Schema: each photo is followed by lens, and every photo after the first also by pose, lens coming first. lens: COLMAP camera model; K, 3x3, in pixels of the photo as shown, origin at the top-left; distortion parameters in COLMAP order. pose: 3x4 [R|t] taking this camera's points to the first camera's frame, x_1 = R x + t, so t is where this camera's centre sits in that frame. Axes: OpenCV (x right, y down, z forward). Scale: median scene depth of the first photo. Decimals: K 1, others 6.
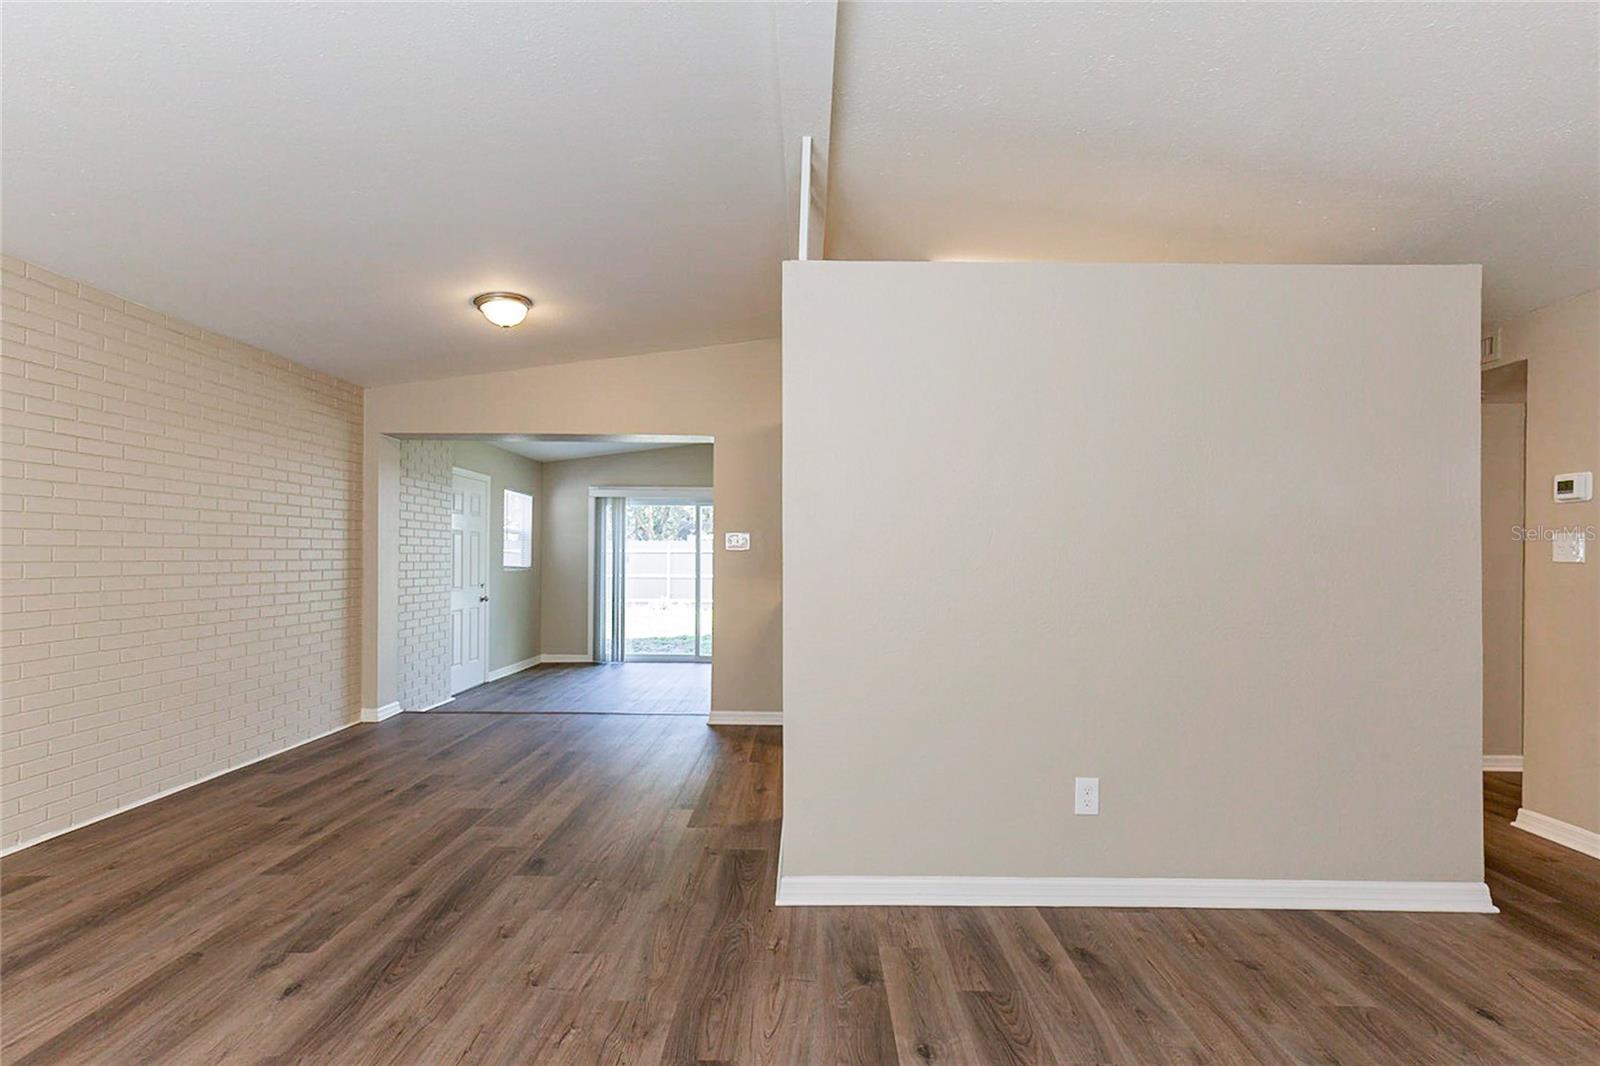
lens RADIAL K [[728.6, 0, 802.0], [0, 728.6, 545.2], [0, 0, 1]] dist [0.010416, -0.000876]
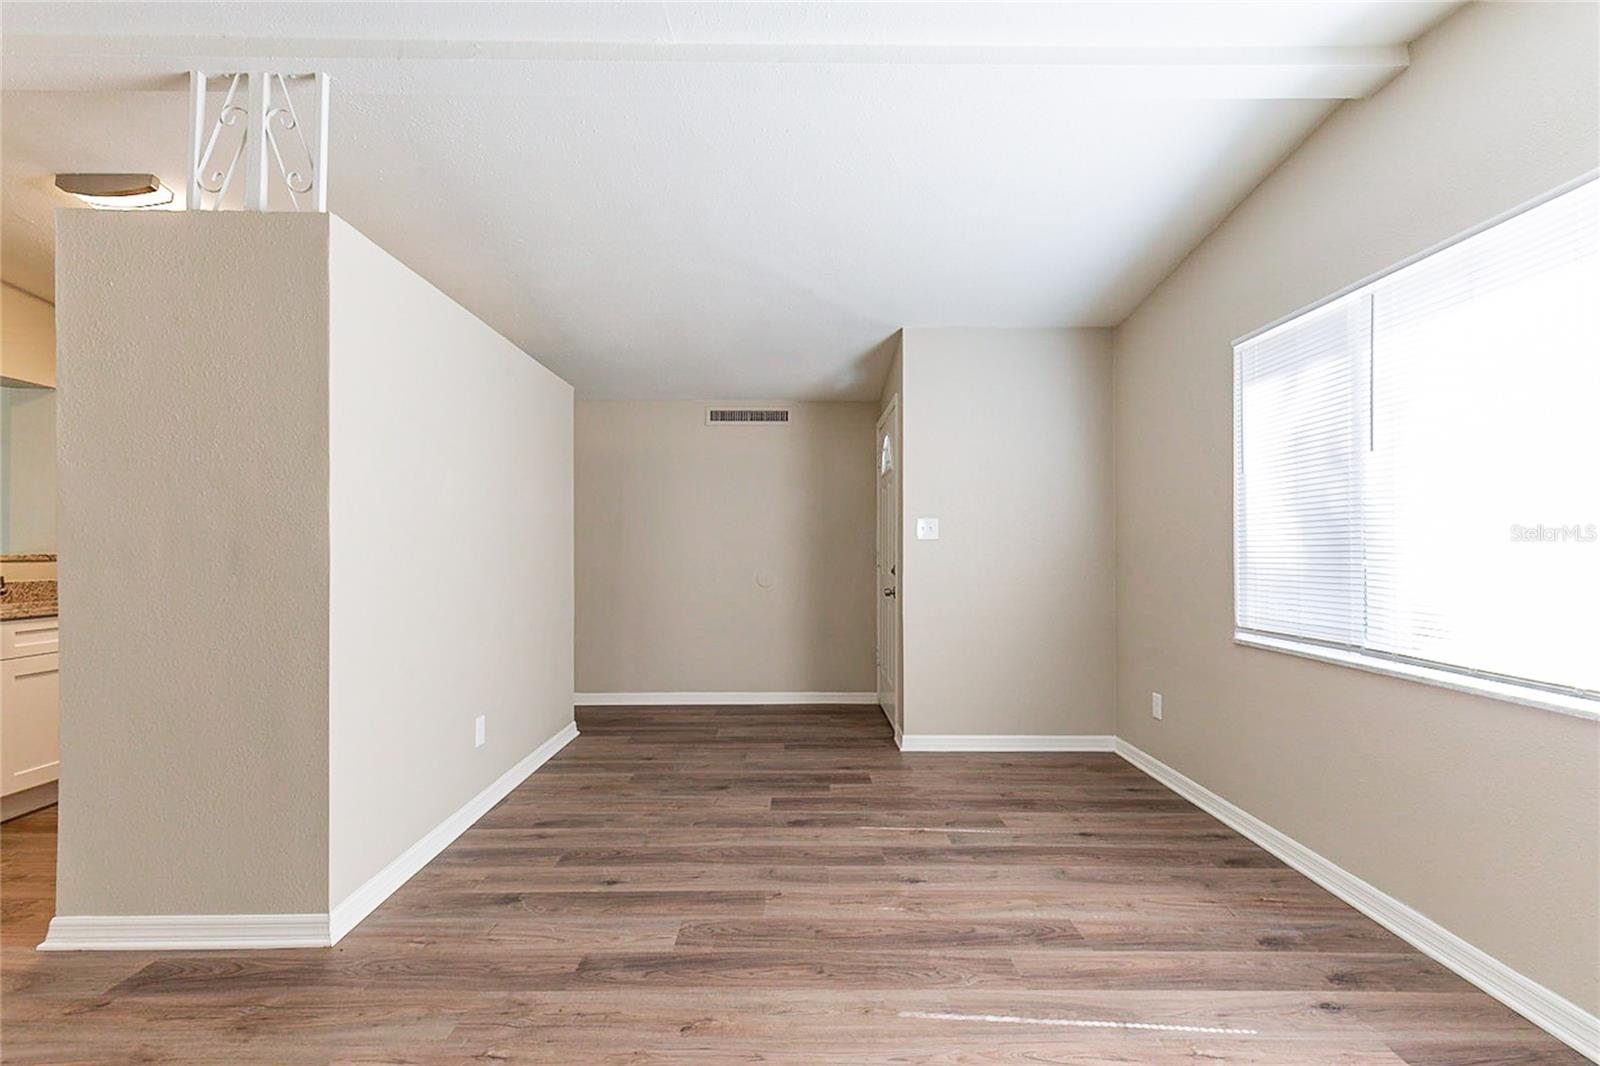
lens RADIAL K [[728.6, 0, 800.4], [0, 728.6, 536.6], [0, 0, 1]] dist [0.010416, -0.000876]
pose [[-0.018503, 0.010396, 0.999775, -1.140260], [-0.021568, 0.999709, -0.010795, -0.004725], [-0.999596, -0.021763, -0.018273, 0.561406]]
